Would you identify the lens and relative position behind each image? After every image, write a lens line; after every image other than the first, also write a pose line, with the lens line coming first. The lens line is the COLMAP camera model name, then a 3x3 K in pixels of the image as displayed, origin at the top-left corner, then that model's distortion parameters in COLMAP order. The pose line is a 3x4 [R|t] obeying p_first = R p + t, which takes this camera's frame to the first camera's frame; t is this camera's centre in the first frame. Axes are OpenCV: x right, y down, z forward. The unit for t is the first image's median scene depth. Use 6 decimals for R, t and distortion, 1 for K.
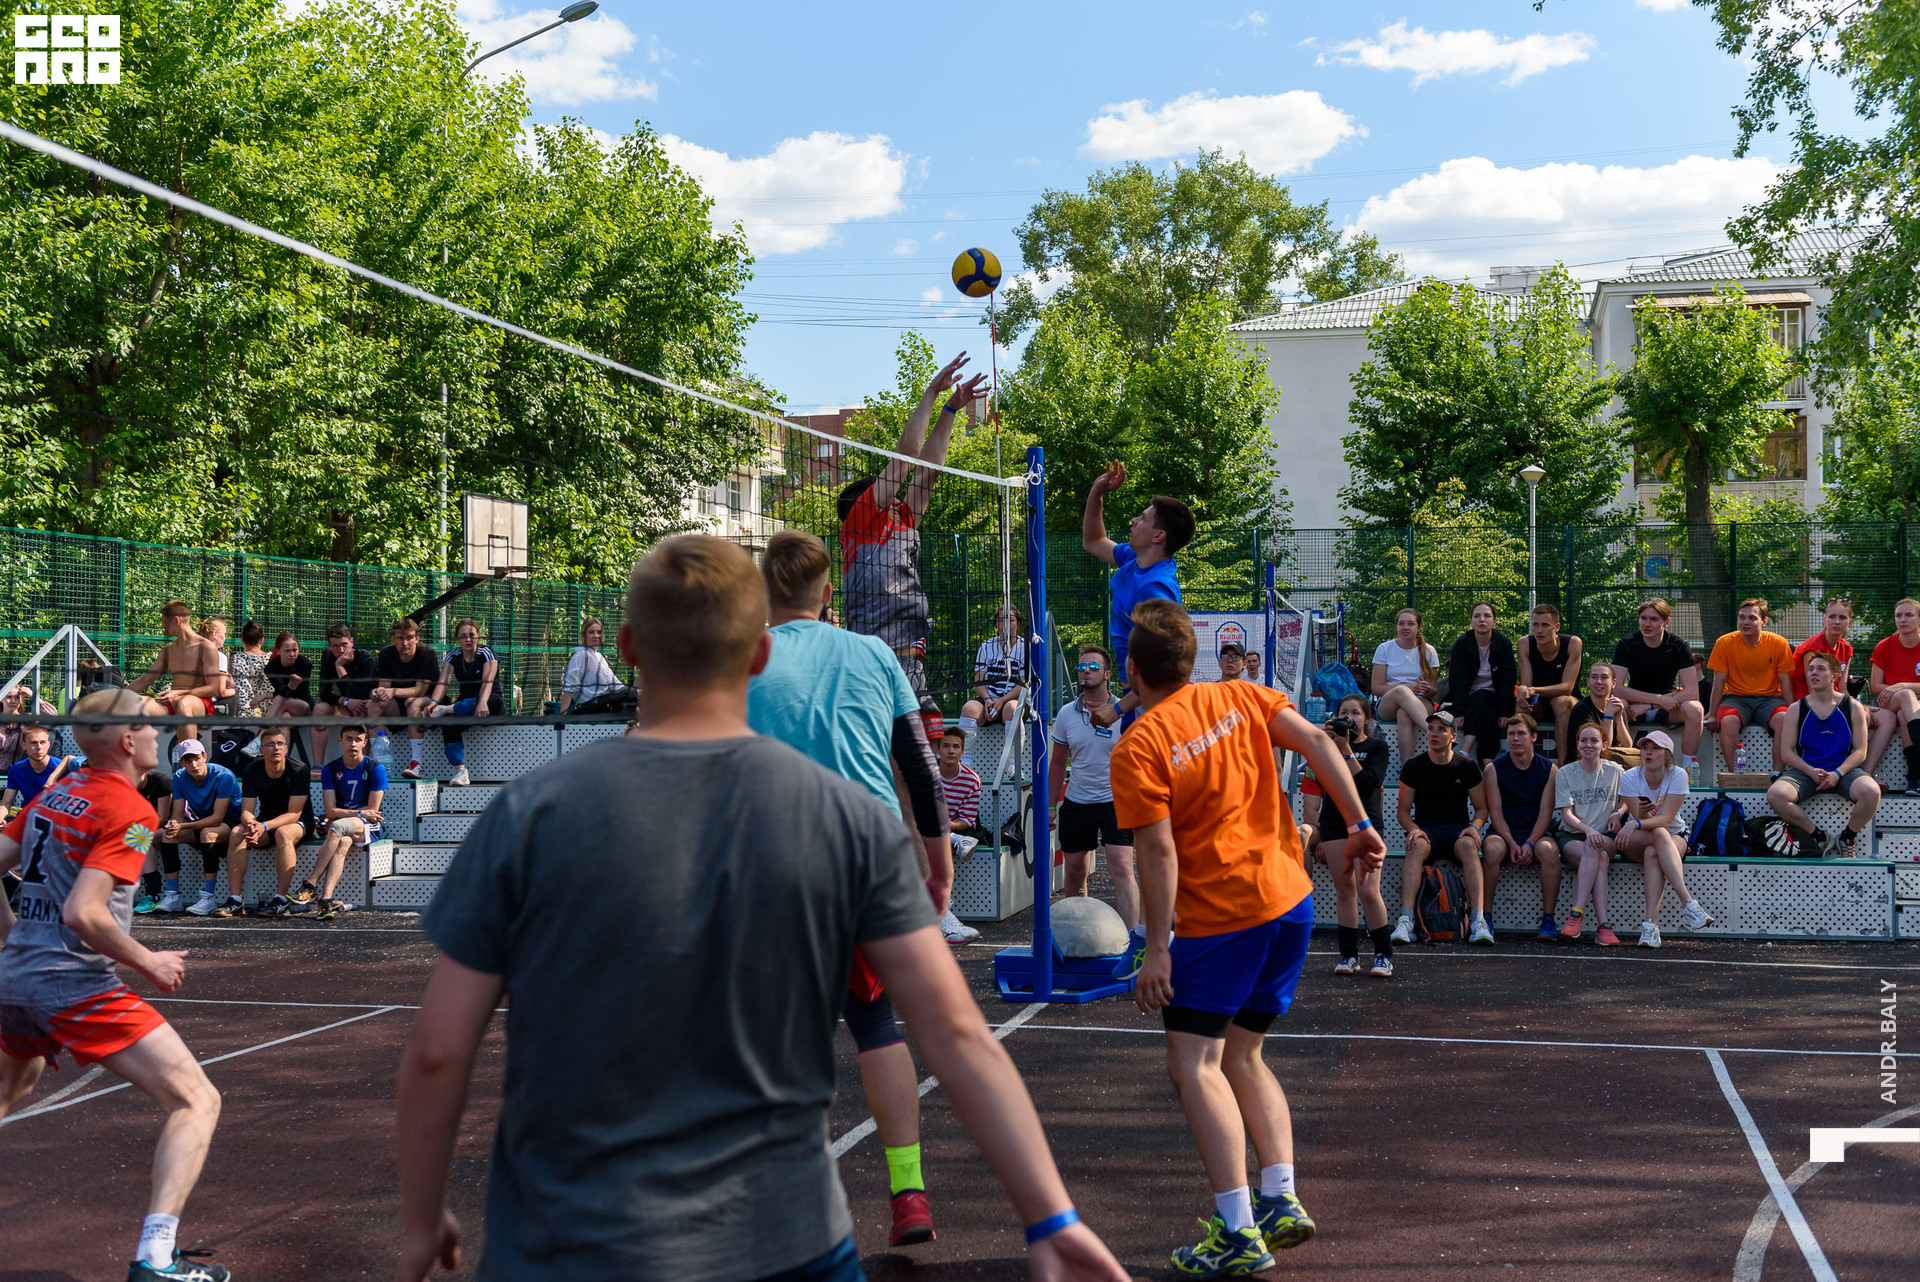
lens RADIAL K [[2368.6, 0, 958.2], [0, 2368.6, 675.6], [0, 0, 1]] dist [-0.017328, -0.013222]
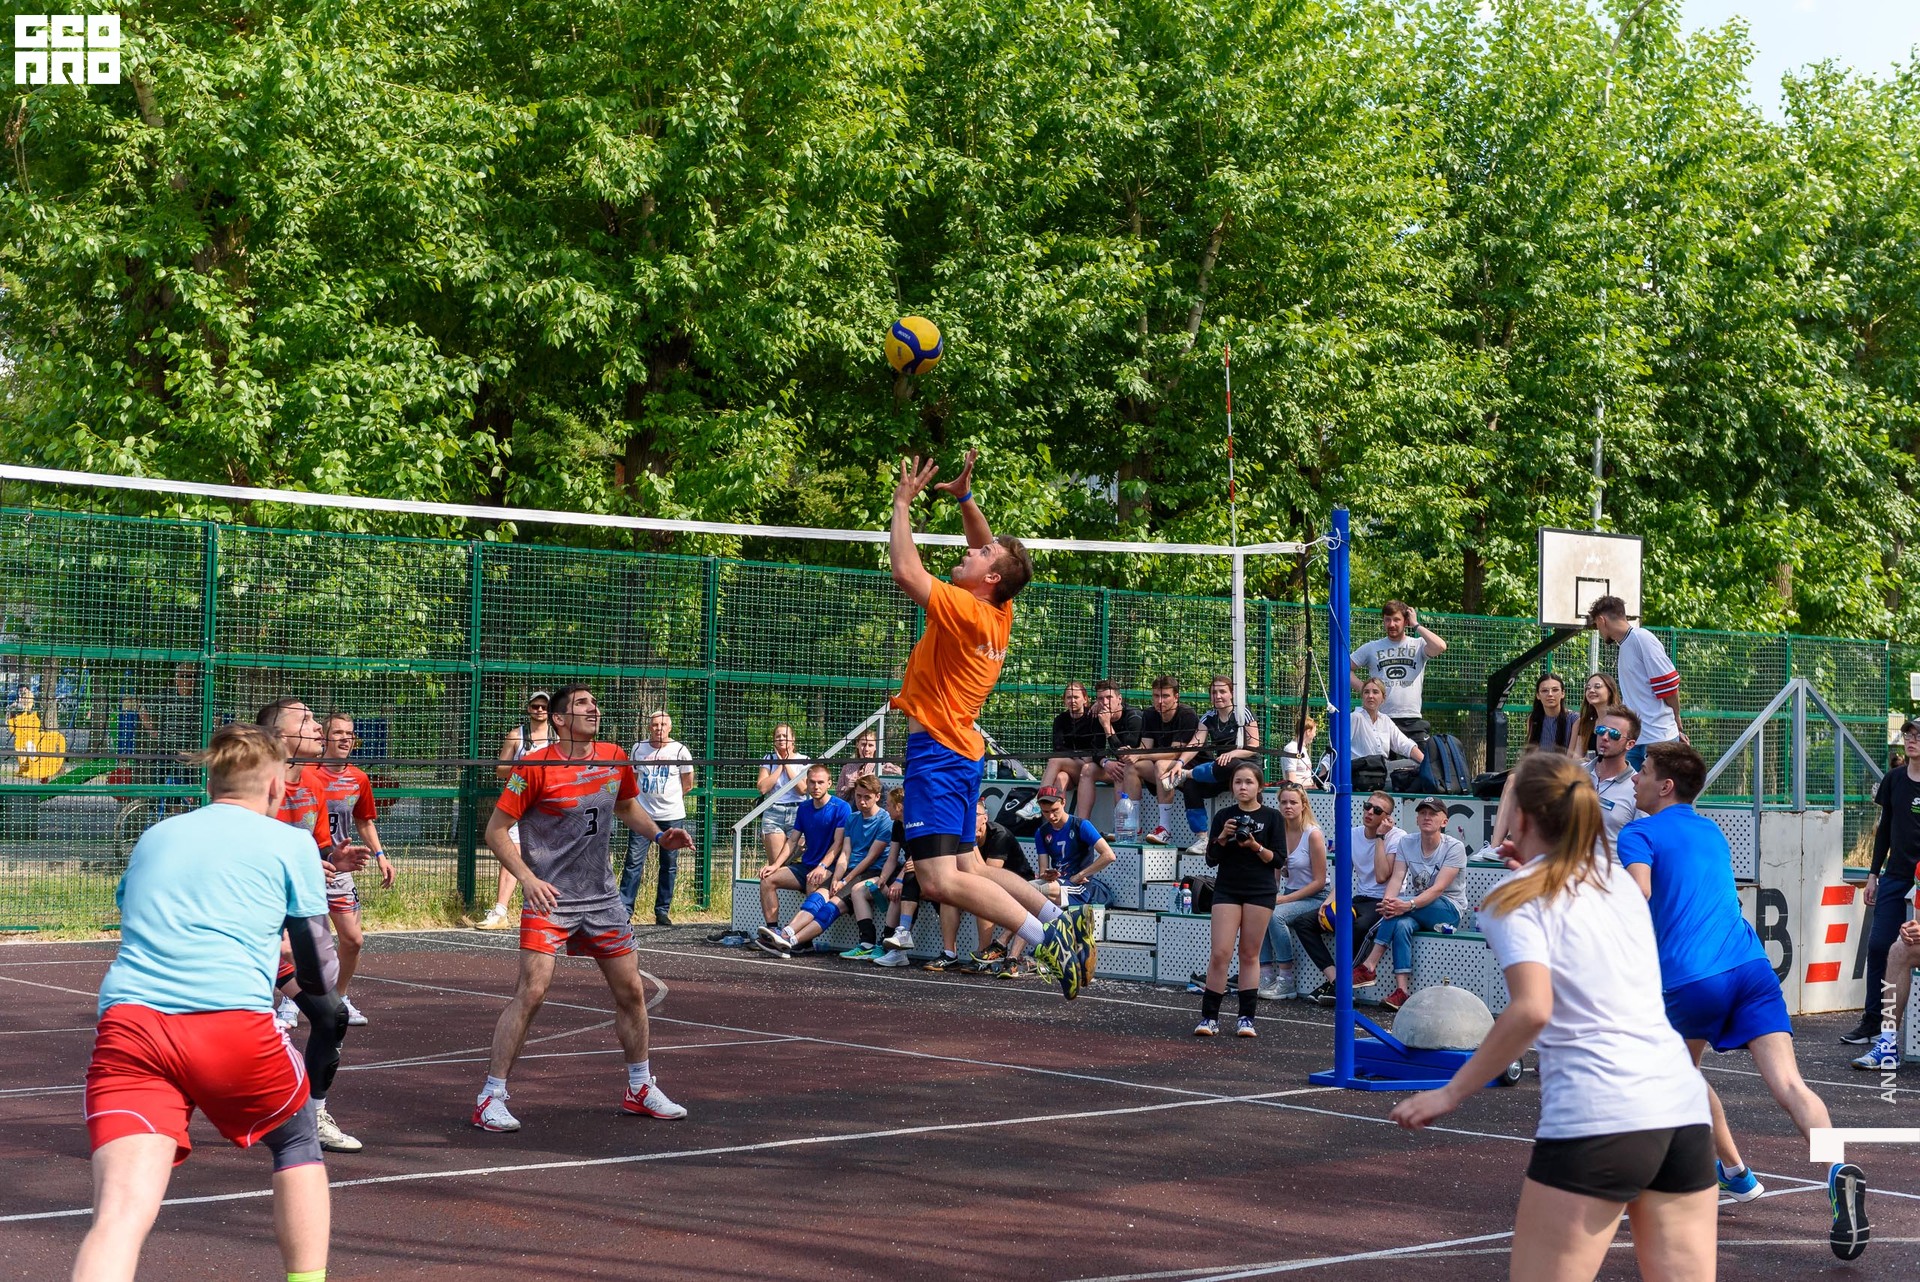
lens RADIAL K [[3179.3, 0, 960.0], [0, 3179.3, 641.0], [0, 0, 1]] dist [0.017373, 0.011163]
pose [[0.820380, 0.002224, -0.571815, 0.670131], [-0.020712, 0.999452, -0.025827, -0.005939], [0.571444, 0.033032, 0.819976, -0.157886]]
